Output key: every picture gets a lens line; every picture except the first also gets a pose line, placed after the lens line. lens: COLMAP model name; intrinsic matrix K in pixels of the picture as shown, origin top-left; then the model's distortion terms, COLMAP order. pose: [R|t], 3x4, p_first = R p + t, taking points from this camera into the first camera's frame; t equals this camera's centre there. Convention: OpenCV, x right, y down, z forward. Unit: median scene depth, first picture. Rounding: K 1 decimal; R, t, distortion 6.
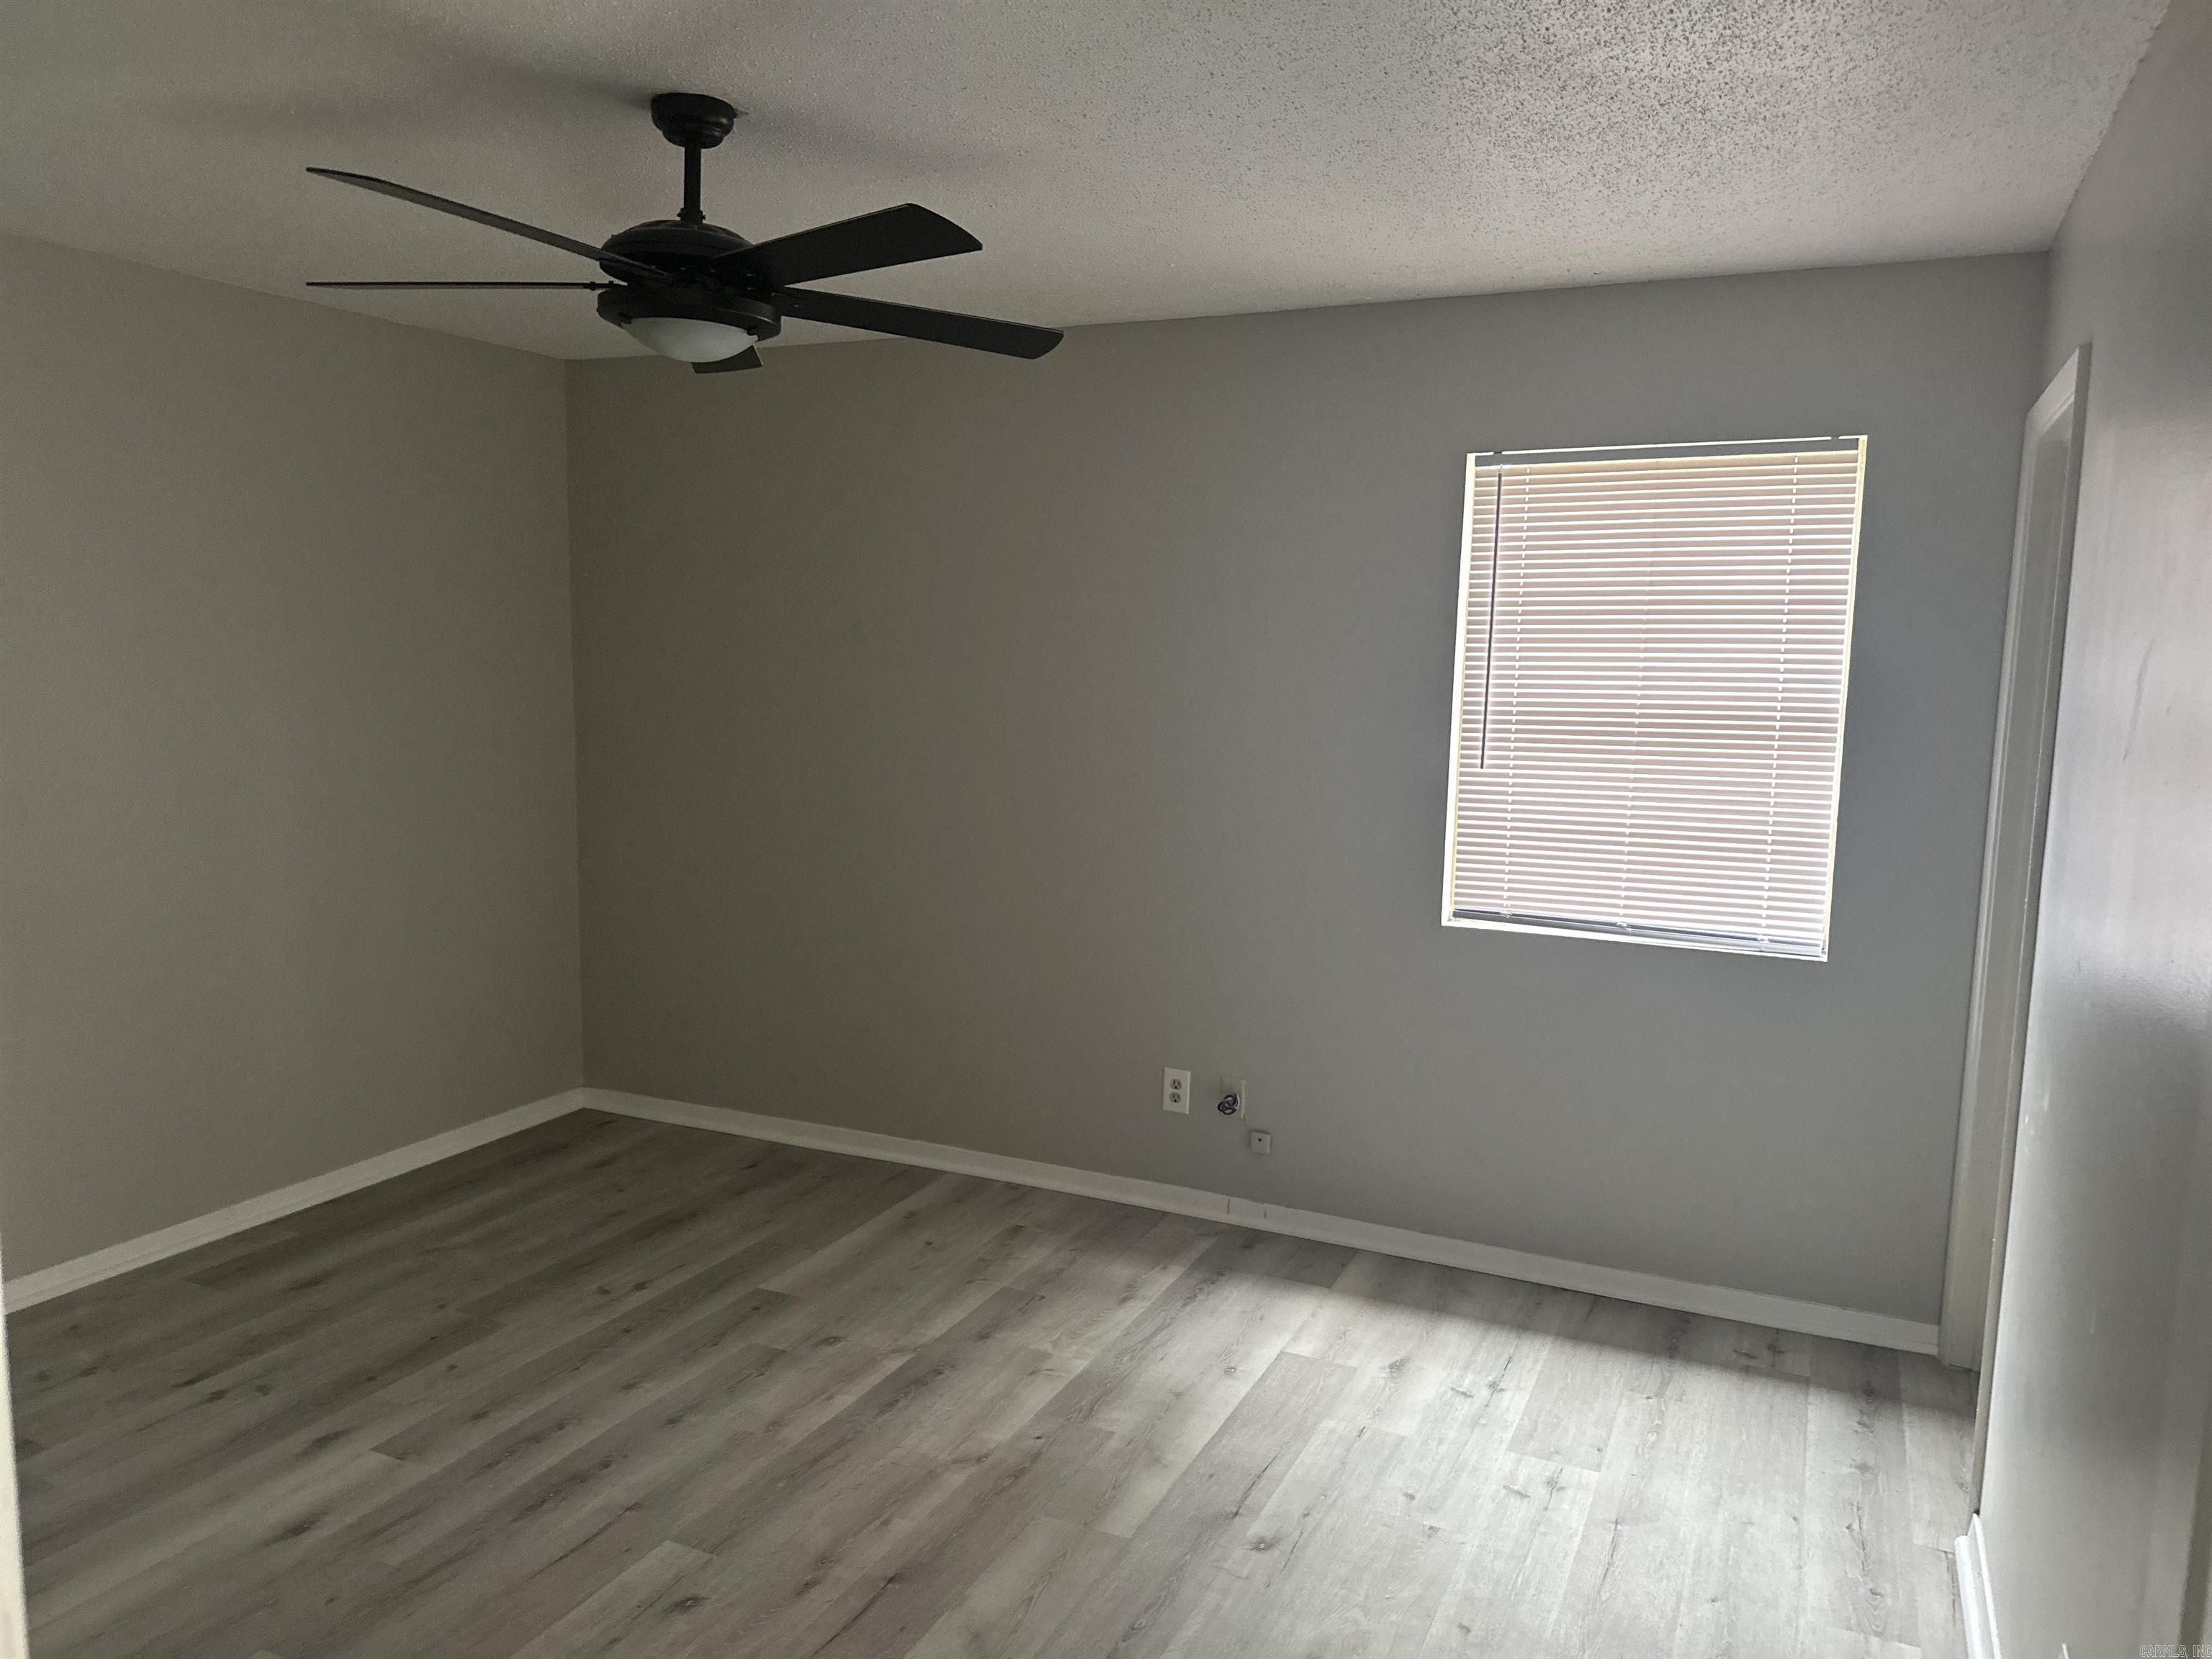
lens RADIAL K [[1588.1, 0, 1100.3], [0, 1588.1, 819.2], [0, 0, 1]] dist [0.009781, -0.004763]
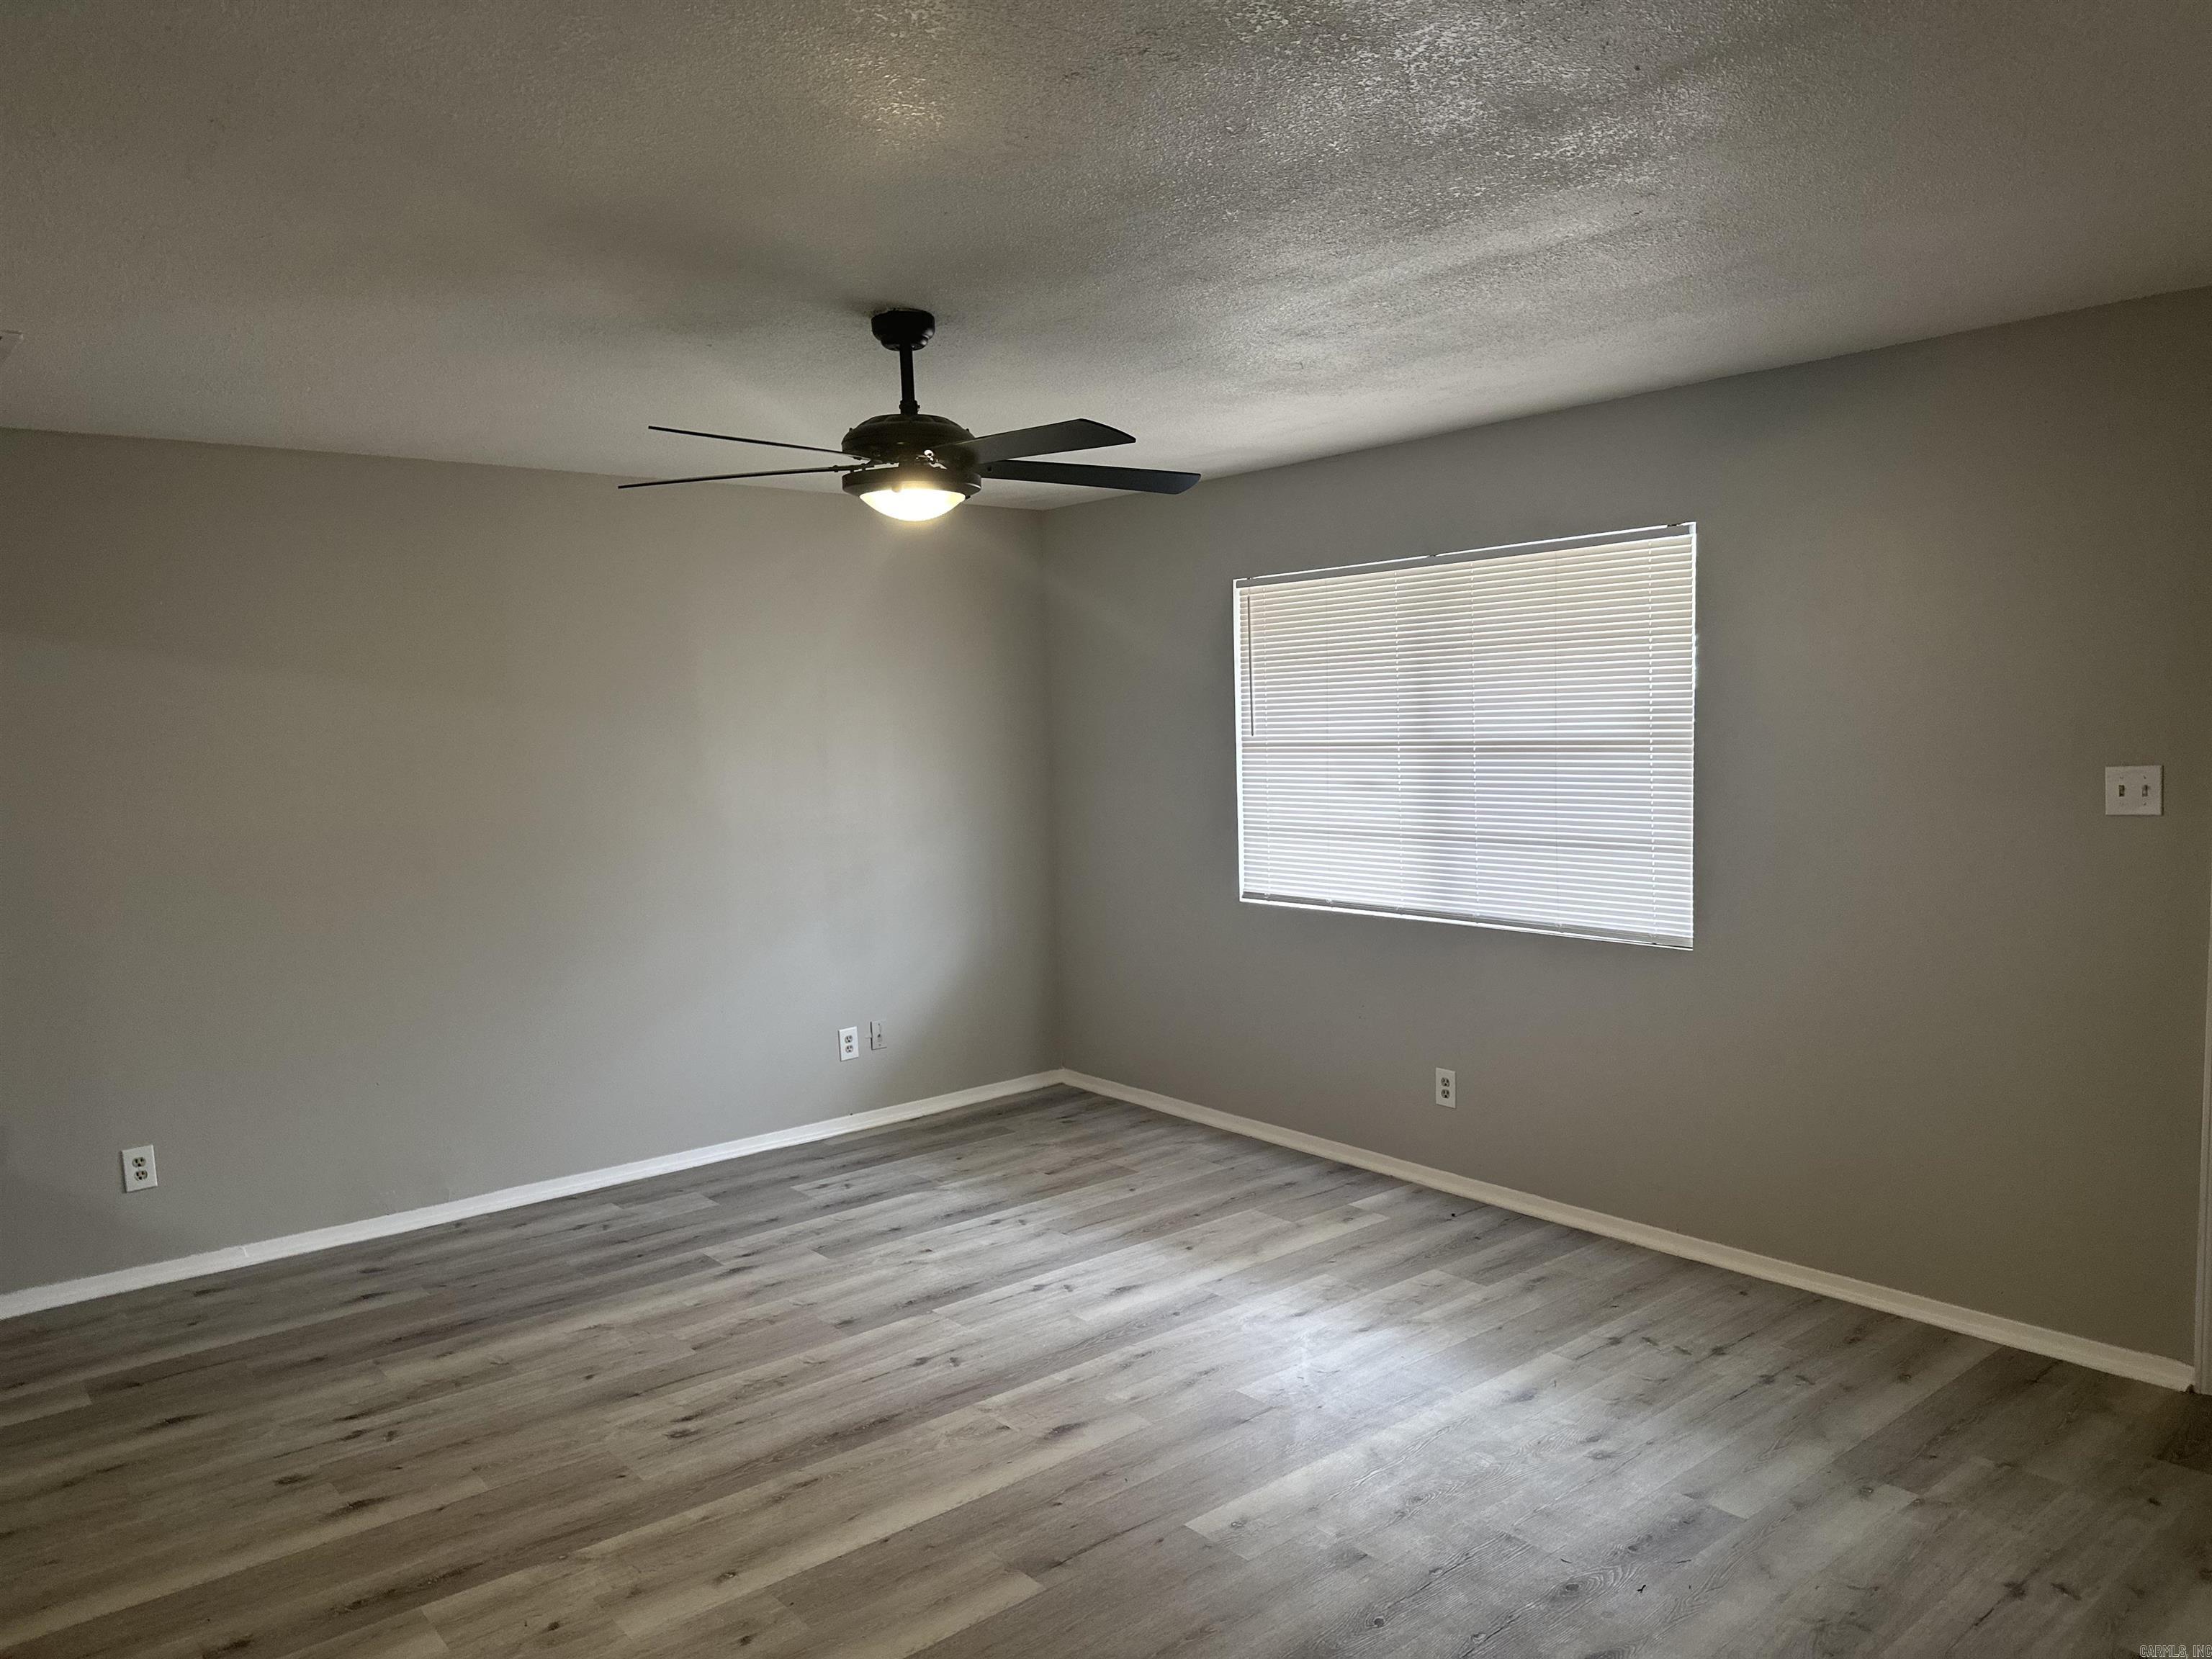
lens RADIAL K [[1588.1, 0, 1123.8], [0, 1588.1, 841.9], [0, 0, 1]] dist [0.009781, -0.004763]
pose [[0.895213, -0.008225, -0.445564, 0.614727], [-0.007247, 0.999429, -0.033009, 0.050380], [0.445581, 0.032779, 0.894642, -0.288097]]
